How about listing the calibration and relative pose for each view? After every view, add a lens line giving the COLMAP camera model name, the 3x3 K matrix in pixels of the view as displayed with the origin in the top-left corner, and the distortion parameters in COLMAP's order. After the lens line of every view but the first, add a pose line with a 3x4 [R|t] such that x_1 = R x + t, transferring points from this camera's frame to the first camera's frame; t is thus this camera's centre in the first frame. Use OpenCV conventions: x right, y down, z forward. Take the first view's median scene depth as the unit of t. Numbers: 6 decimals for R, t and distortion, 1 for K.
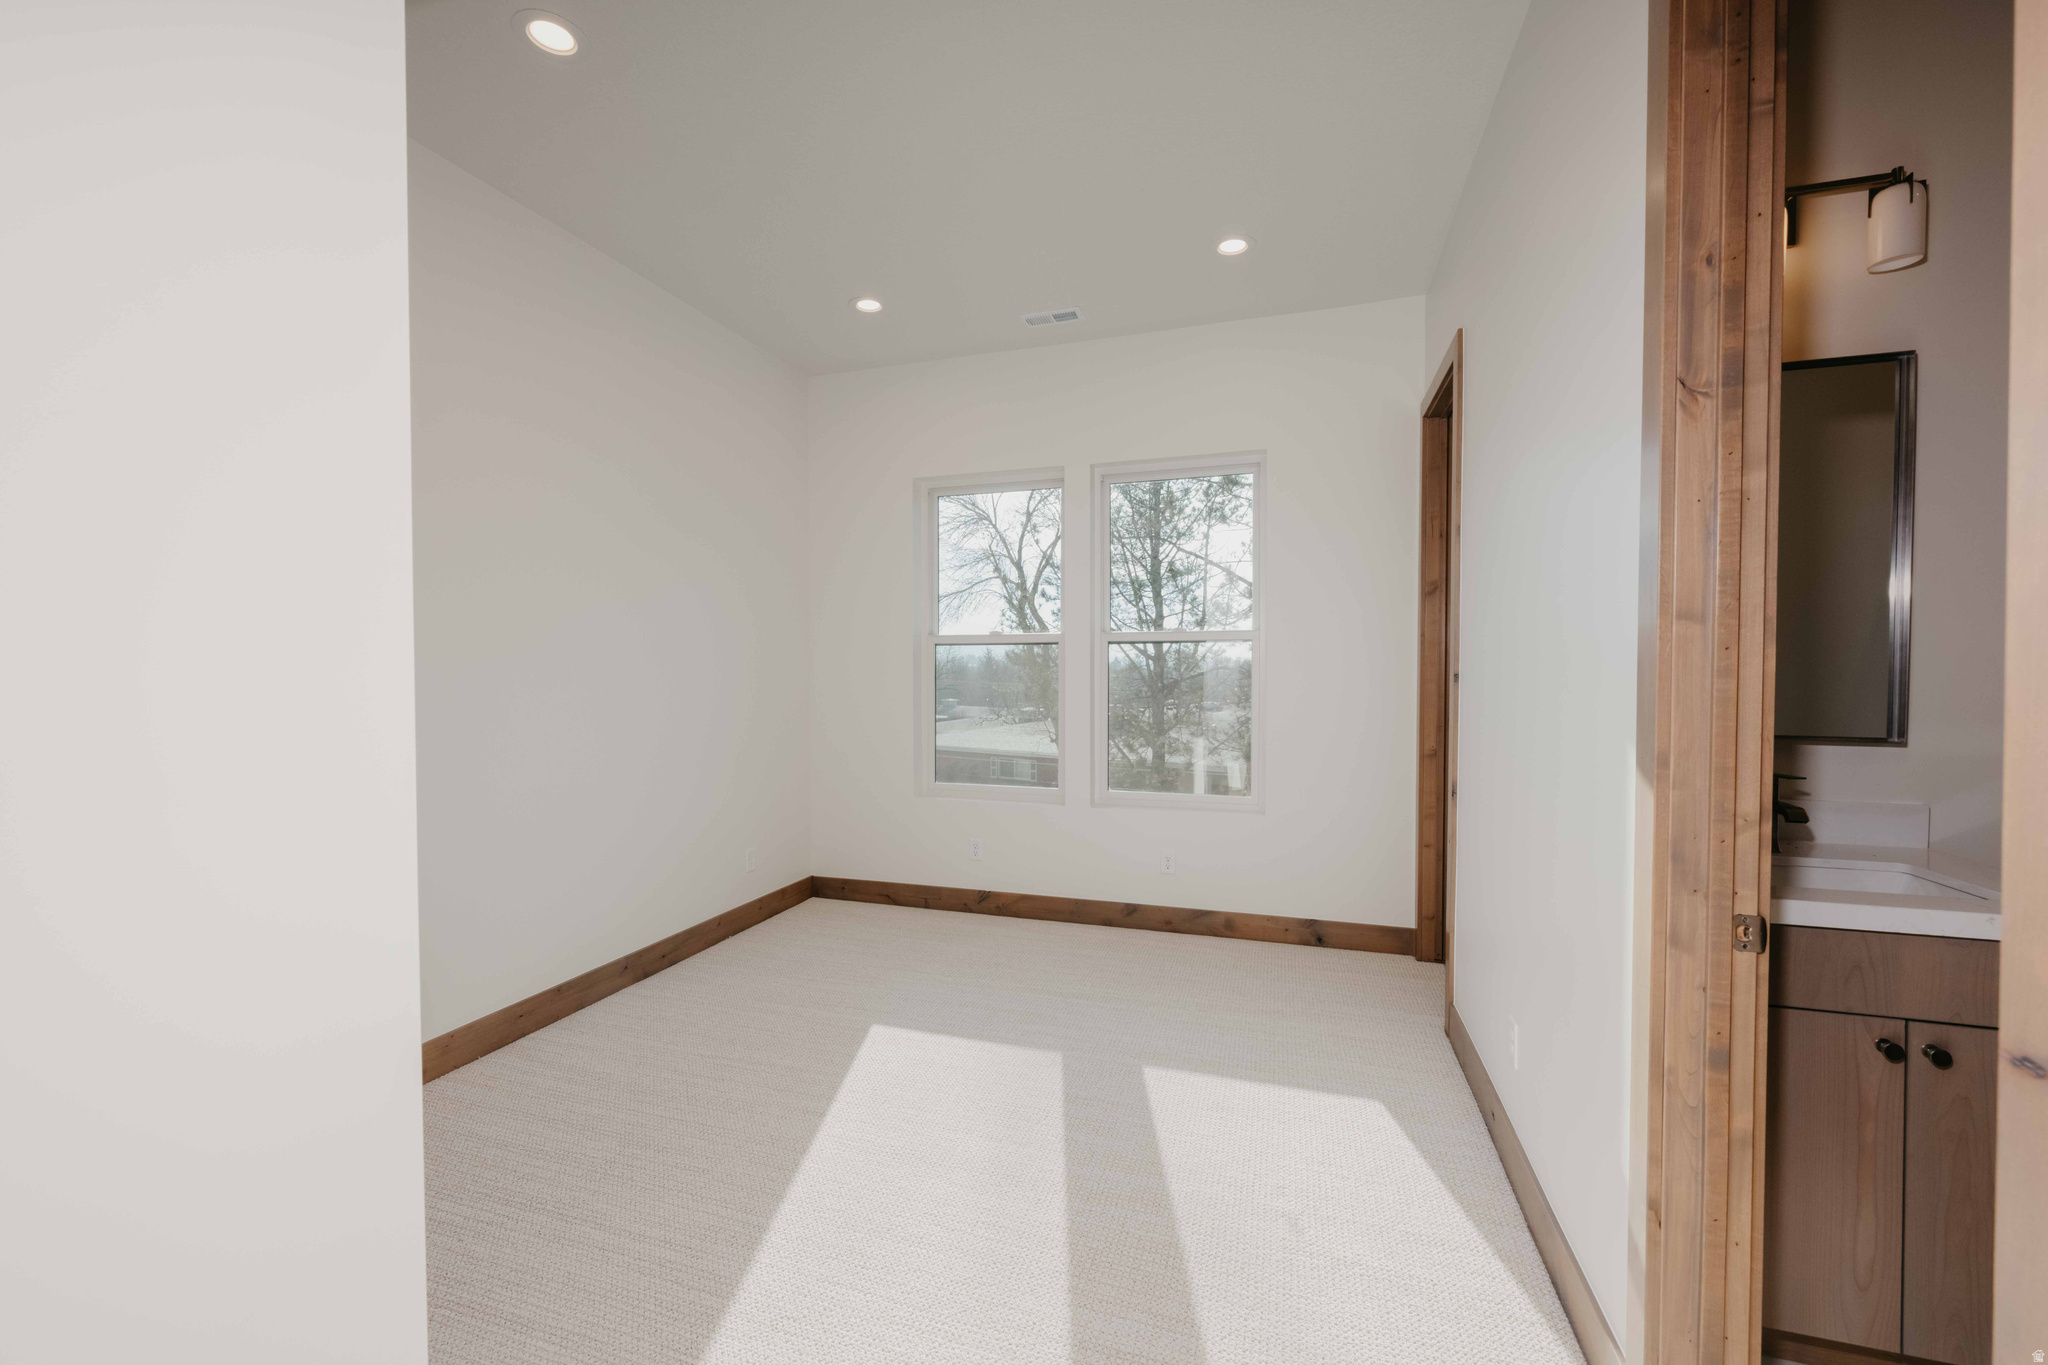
lens RADIAL K [[802.4, 0, 1027.0], [0, 802.4, 687.9], [0, 0, 1]] dist [-0.022568, 0.001721]
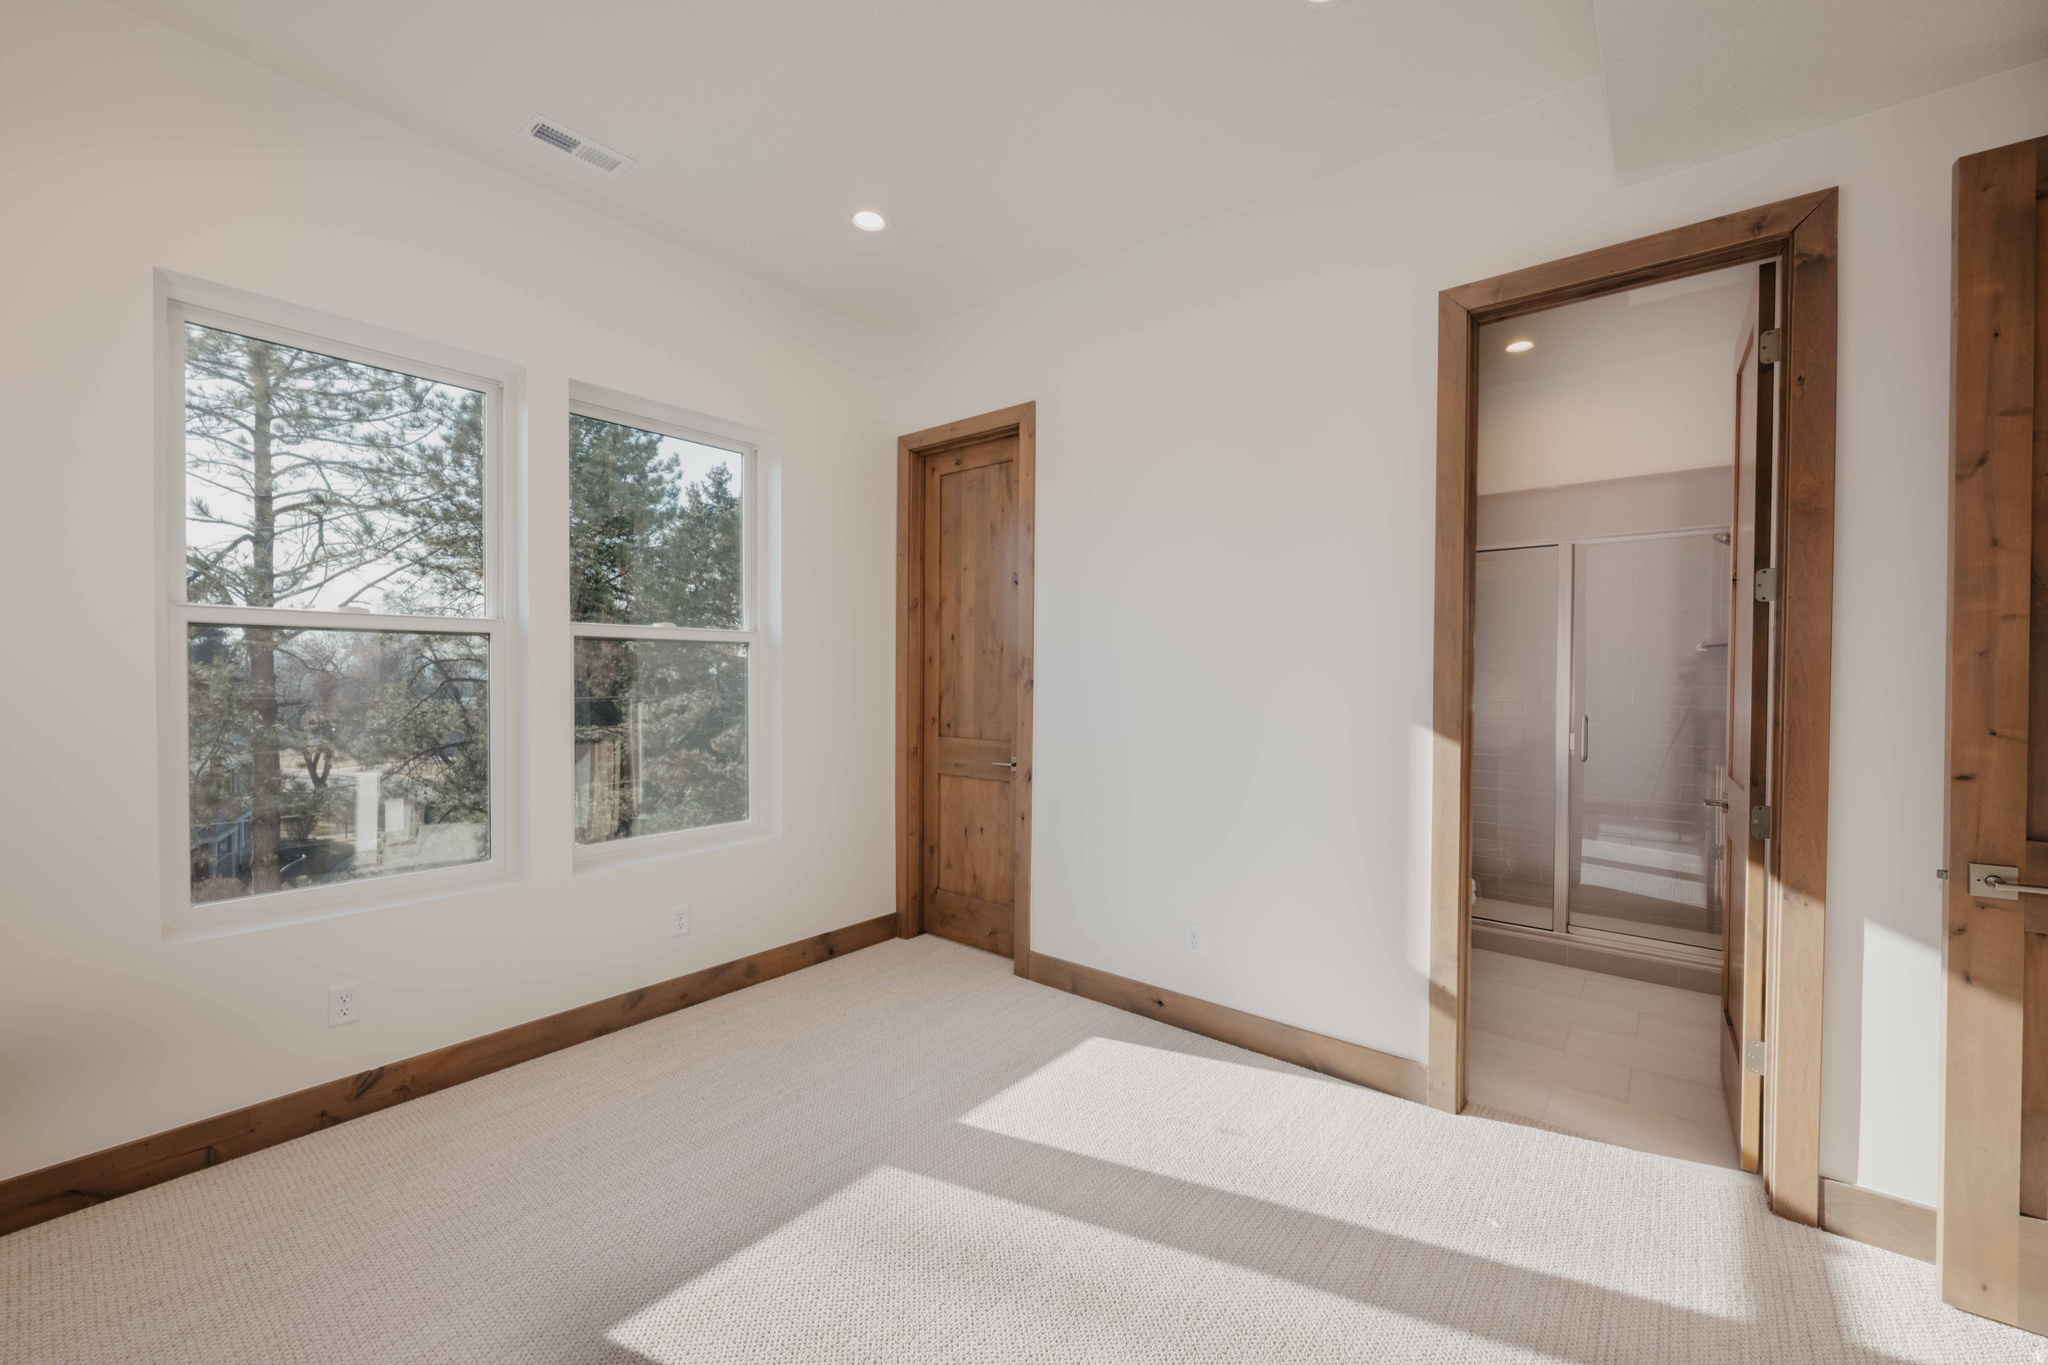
lens RADIAL K [[802.4, 0, 1028.2], [0, 802.4, 681.7], [0, 0, 1]] dist [-0.022568, 0.001721]
pose [[0.341852, -0.007086, 0.939727, -0.467096], [0.011670, 0.999926, 0.003295, -0.015518], [-0.939681, 0.009840, 0.341909, 0.434104]]
